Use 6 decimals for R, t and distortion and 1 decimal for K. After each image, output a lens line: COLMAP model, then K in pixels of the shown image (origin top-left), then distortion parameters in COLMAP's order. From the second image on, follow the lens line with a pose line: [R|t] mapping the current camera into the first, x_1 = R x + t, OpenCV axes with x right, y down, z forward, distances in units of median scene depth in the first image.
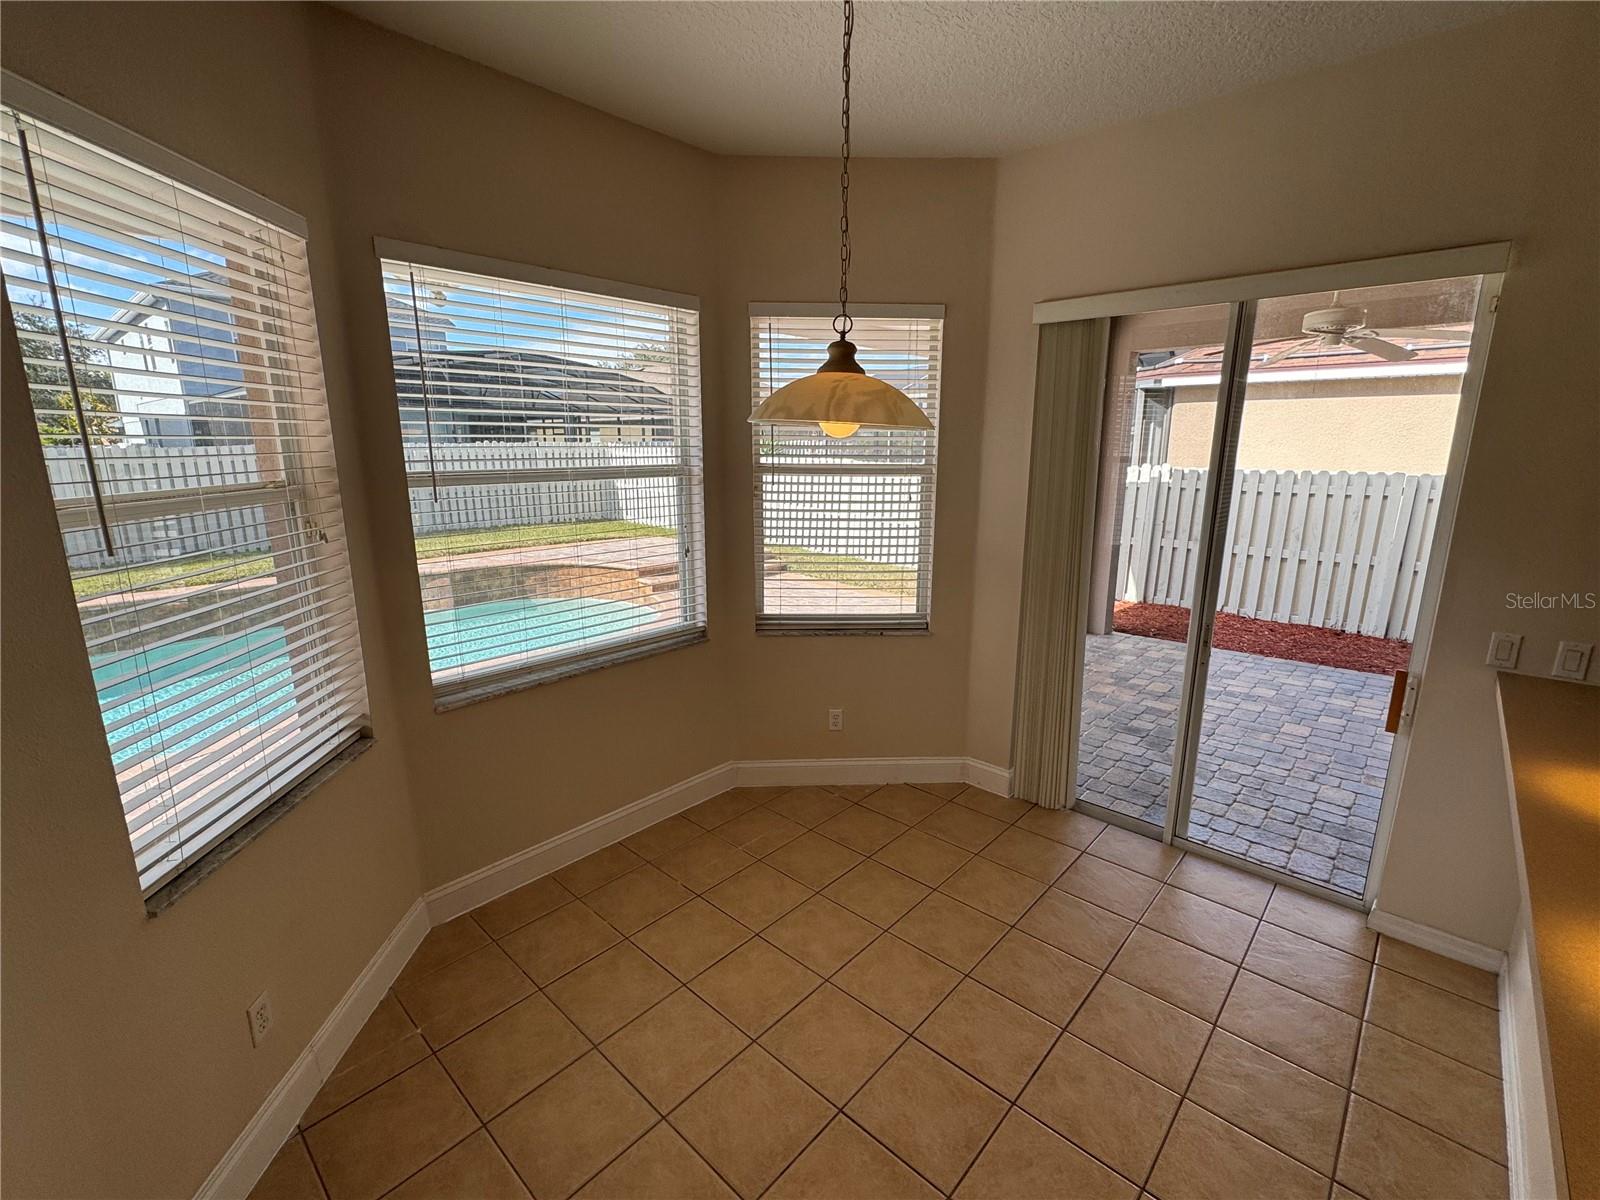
lens RADIAL K [[707.8, 0, 797.9], [0, 707.8, 596.7], [0, 0, 1]] dist [-0.000210, -0.000029]
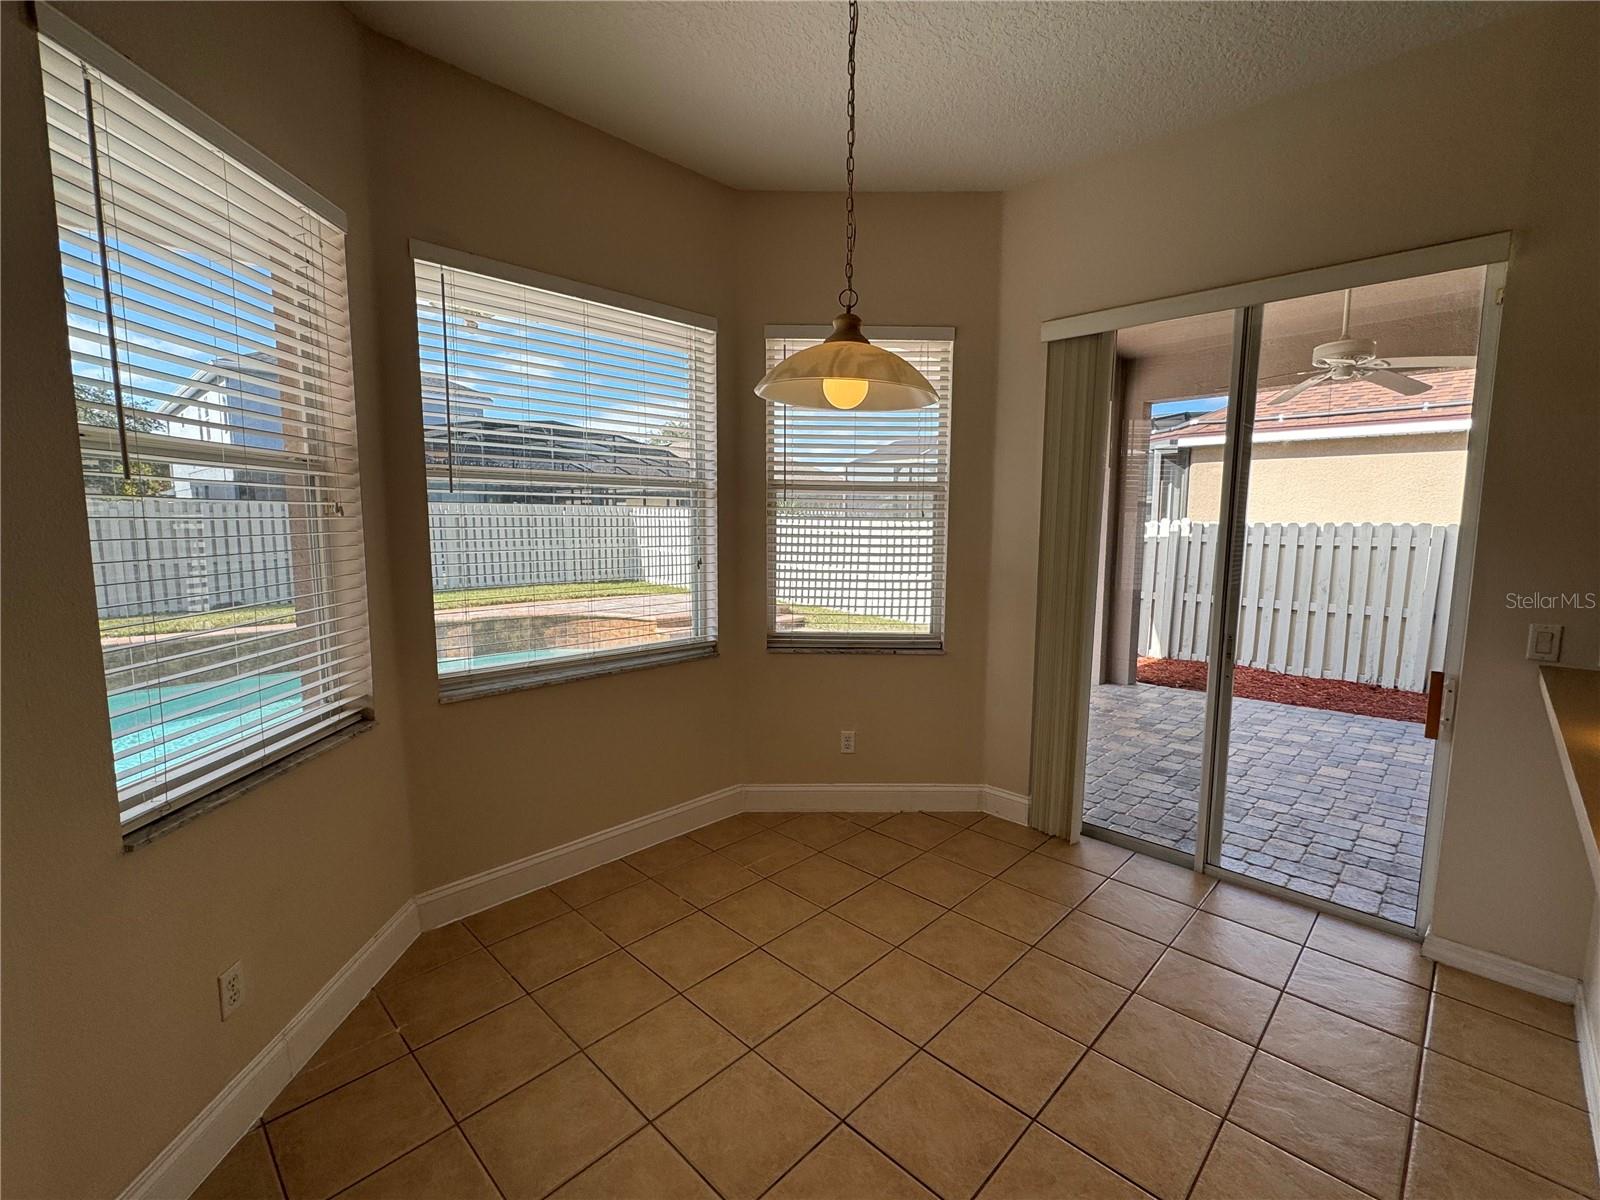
lens RADIAL K [[707.8, 0, 797.9], [0, 707.8, 596.7], [0, 0, 1]] dist [-0.000210, -0.000029]
pose [[0.999519, 0.008600, -0.029804, 0.016885], [-0.011664, 0.994487, -0.104211, 0.106965], [0.028743, 0.104509, 0.994109, 0.013739]]
